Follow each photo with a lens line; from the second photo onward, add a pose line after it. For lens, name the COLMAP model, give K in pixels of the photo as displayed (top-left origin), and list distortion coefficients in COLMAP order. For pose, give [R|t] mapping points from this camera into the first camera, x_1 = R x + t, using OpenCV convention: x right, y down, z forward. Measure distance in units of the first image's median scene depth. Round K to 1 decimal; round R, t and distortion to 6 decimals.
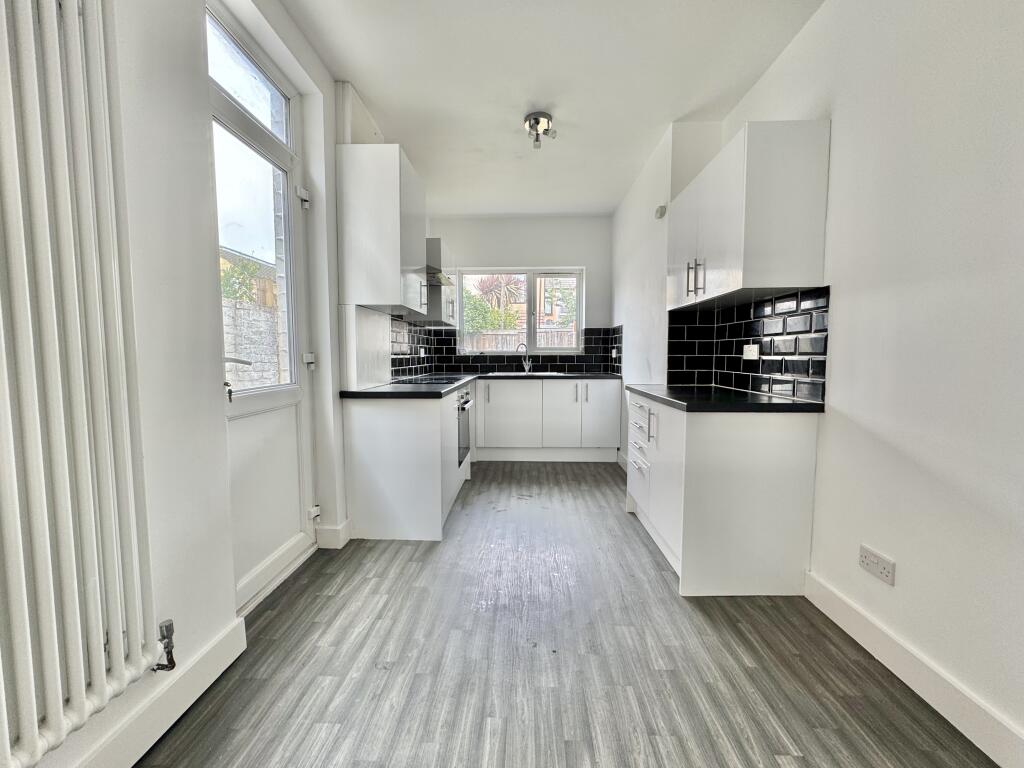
lens RADIAL K [[408.7, 0, 513.9], [0, 408.7, 387.3], [0, 0, 1]] dist [-0.000852, 0.000144]
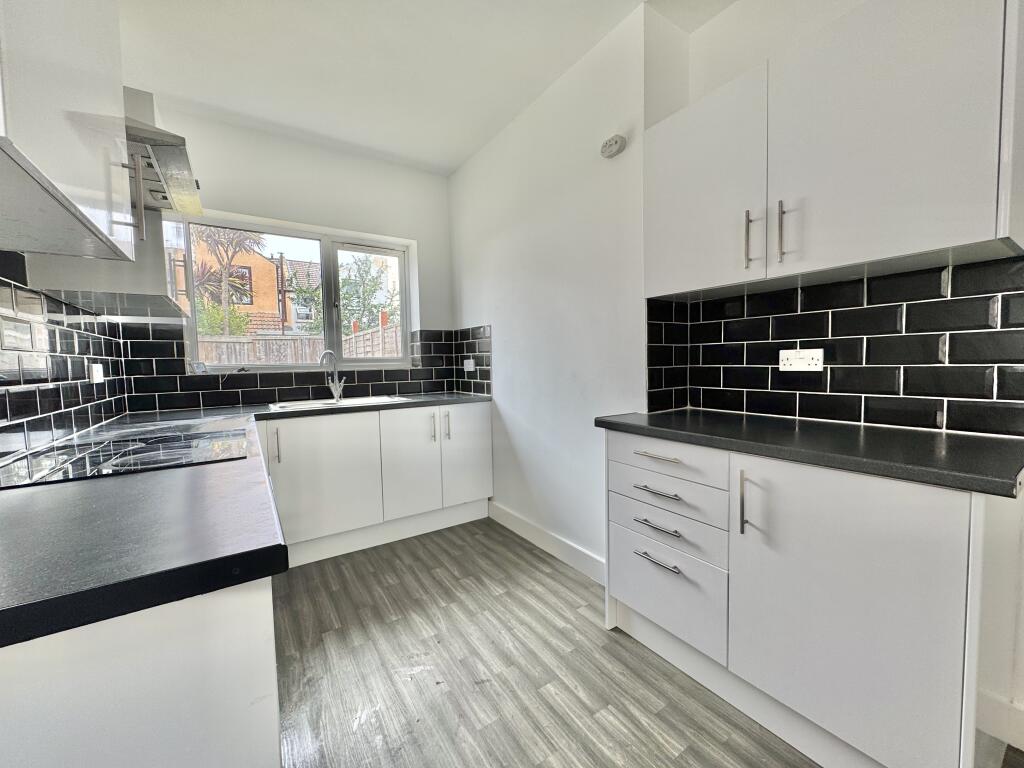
lens RADIAL K [[408.7, 0, 513.9], [0, 408.7, 387.3], [0, 0, 1]] dist [-0.000852, 0.000144]
pose [[0.819567, -0.051434, 0.570671, -0.108960], [0.066320, 0.997784, -0.005316, -0.037504], [-0.569133, 0.042204, 0.821162, 0.387374]]
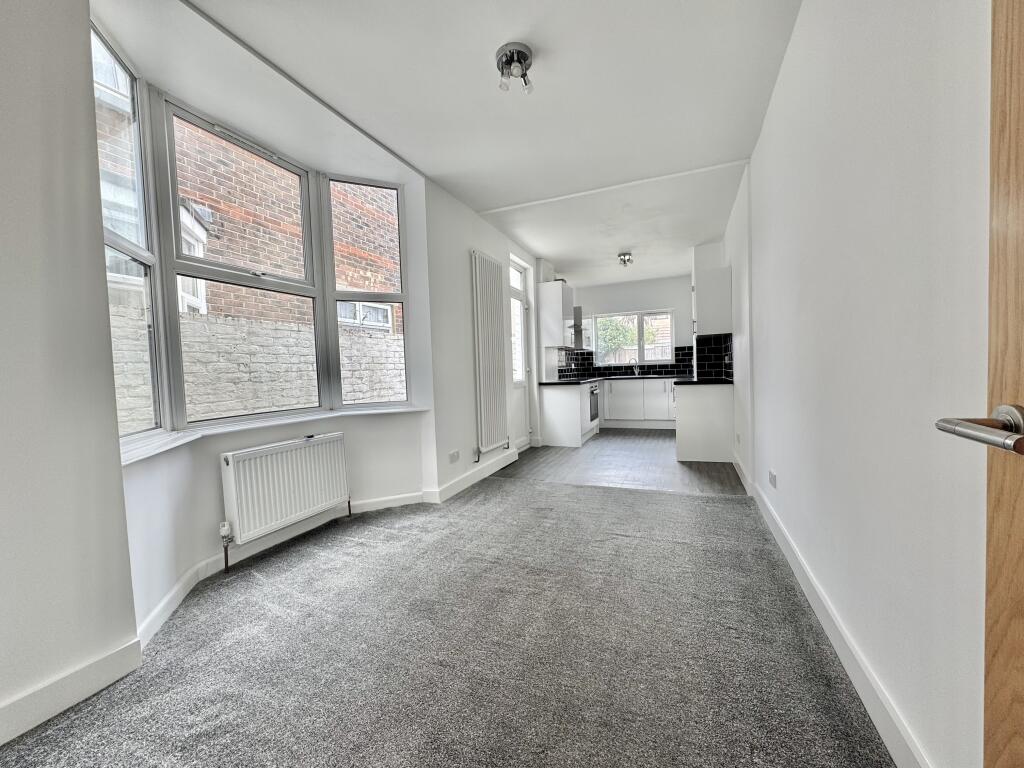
lens RADIAL K [[408.7, 0, 513.9], [0, 408.7, 387.3], [0, 0, 1]] dist [-0.000852, 0.000144]
pose [[0.931189, -0.016033, -0.364184, 0.185384], [0.004090, 0.999429, -0.033541, 0.067856], [0.364514, 0.029744, 0.930723, -0.759004]]
